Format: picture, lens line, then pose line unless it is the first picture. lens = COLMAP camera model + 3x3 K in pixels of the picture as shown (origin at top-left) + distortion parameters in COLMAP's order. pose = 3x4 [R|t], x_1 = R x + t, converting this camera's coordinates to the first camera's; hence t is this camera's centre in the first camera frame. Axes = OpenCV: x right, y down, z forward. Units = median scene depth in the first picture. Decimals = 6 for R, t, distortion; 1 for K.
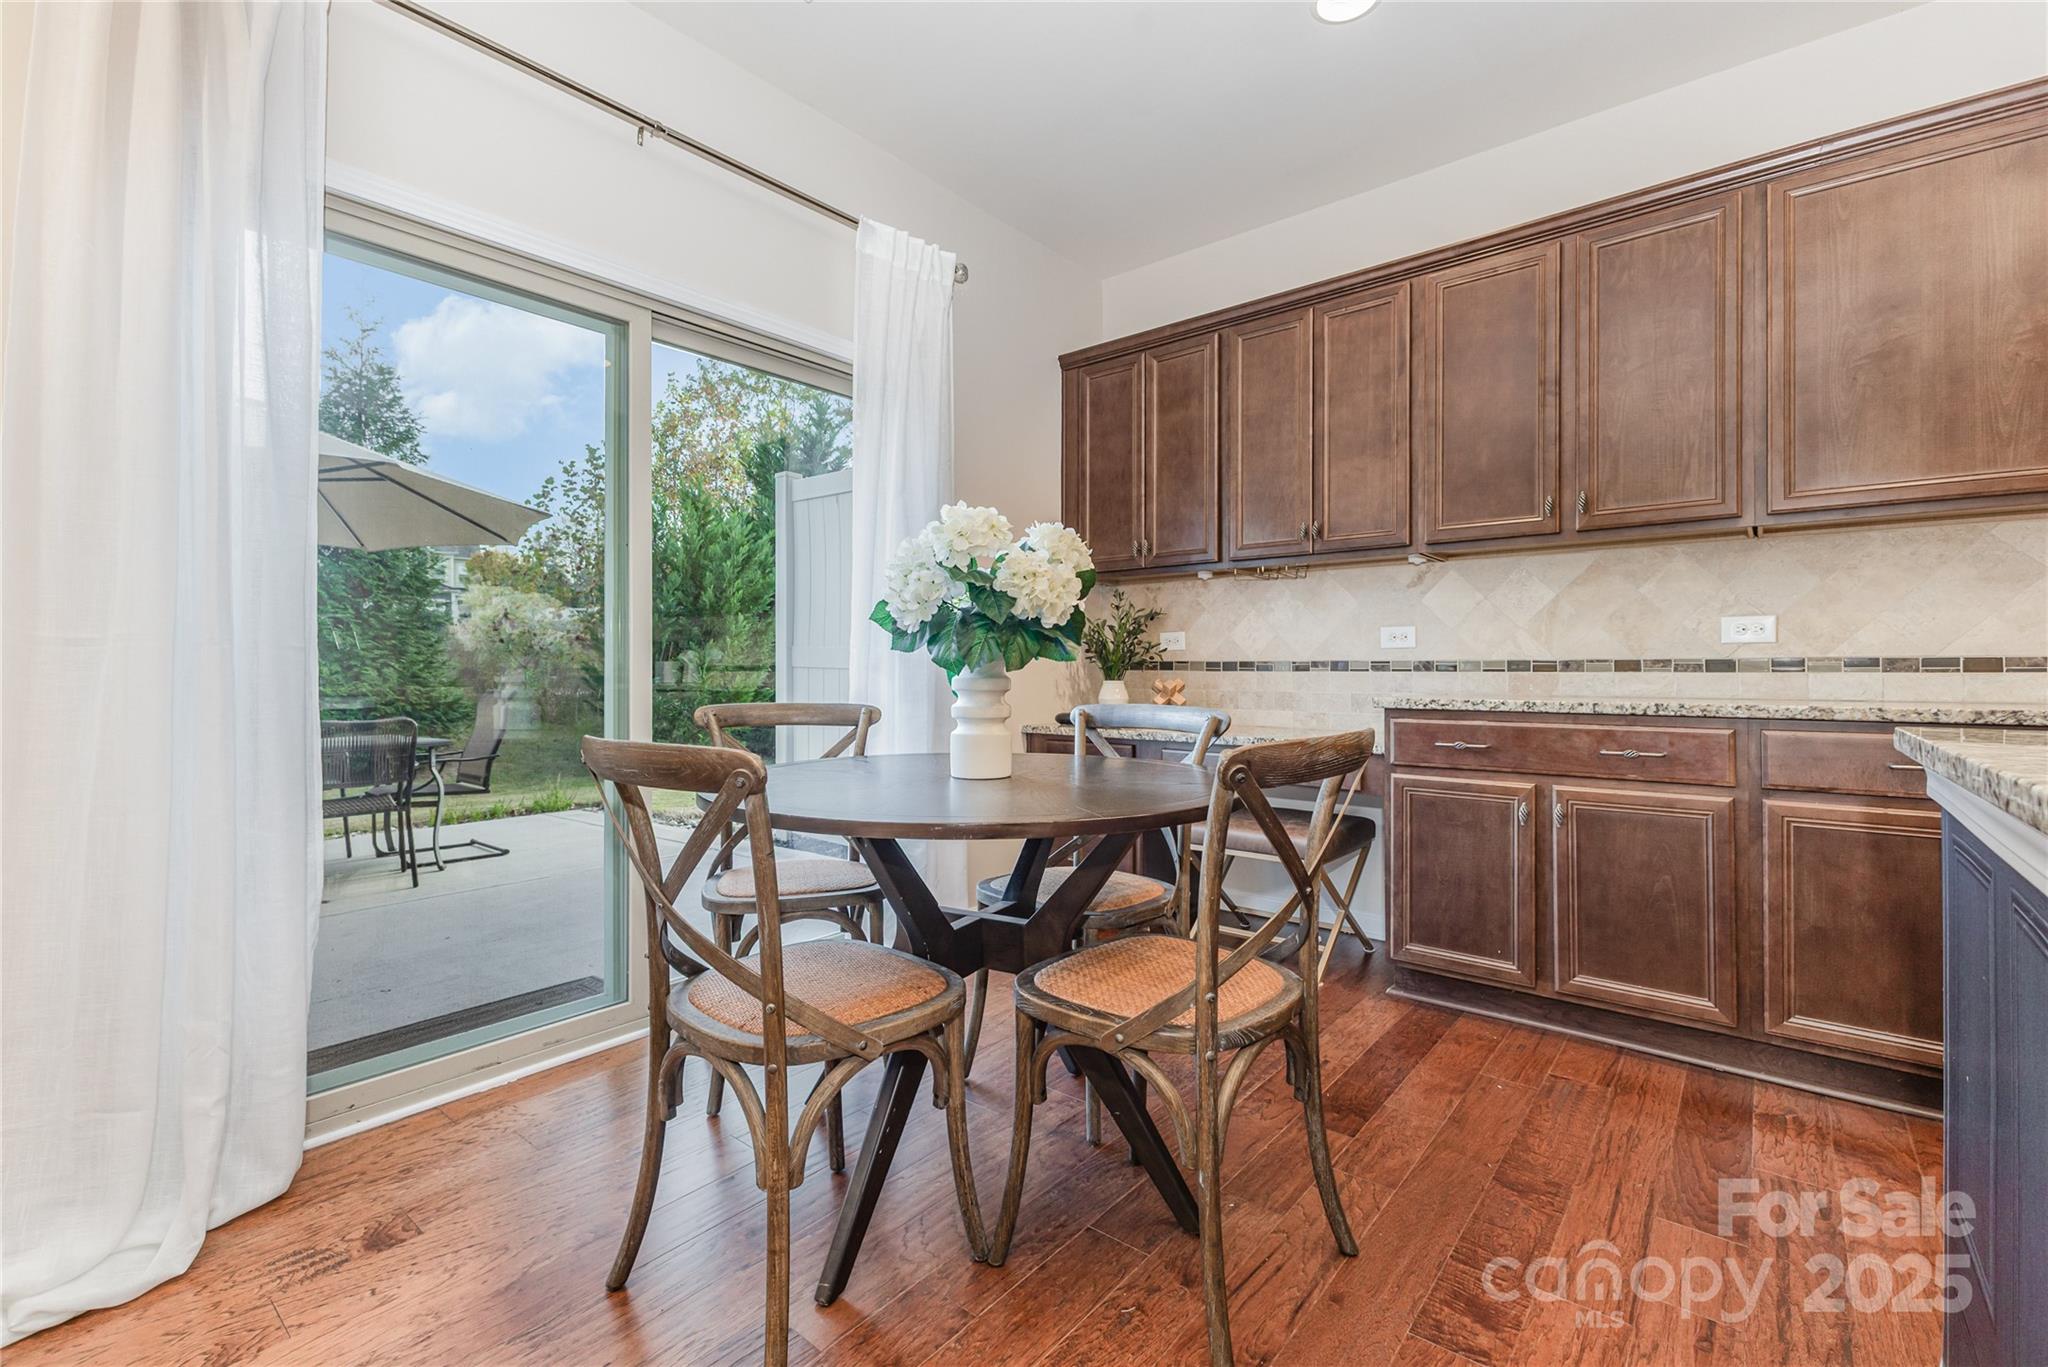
lens RADIAL K [[887.3, 0, 1021.7], [0, 887.3, 667.0], [0, 0, 1]] dist [0.004226, 0.000276]
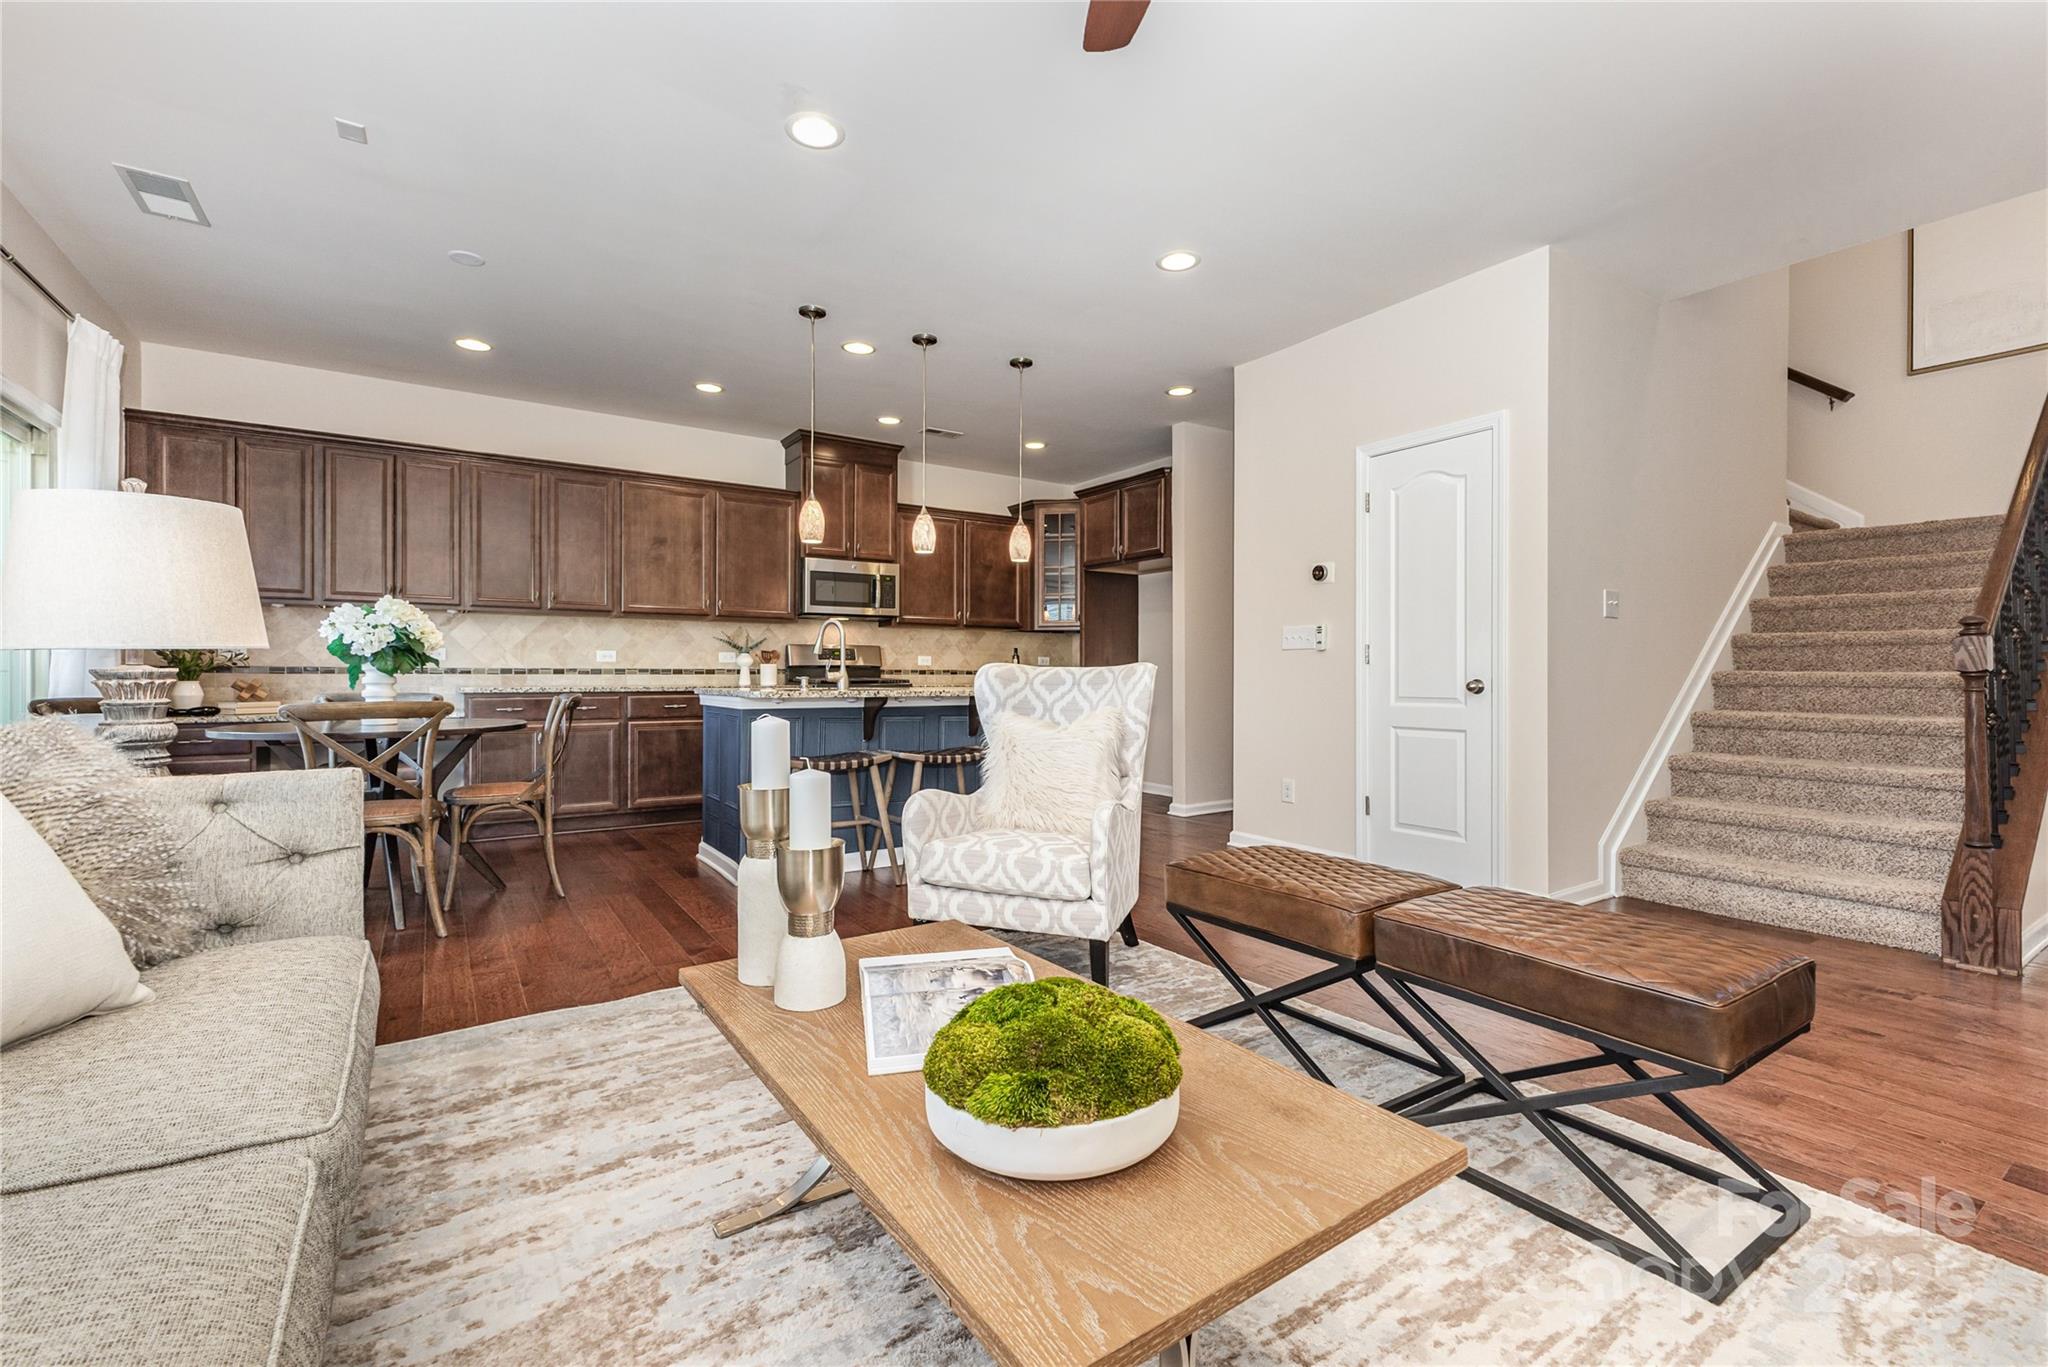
lens RADIAL K [[887.3, 0, 1022.7], [0, 887.3, 674.4], [0, 0, 1]] dist [0.004226, 0.000276]
pose [[0.287942, 0.000290, 0.957648, -1.098455], [-0.005324, 0.999985, 0.001298, -0.003443], [-0.957633, -0.005473, 0.287940, -0.716551]]
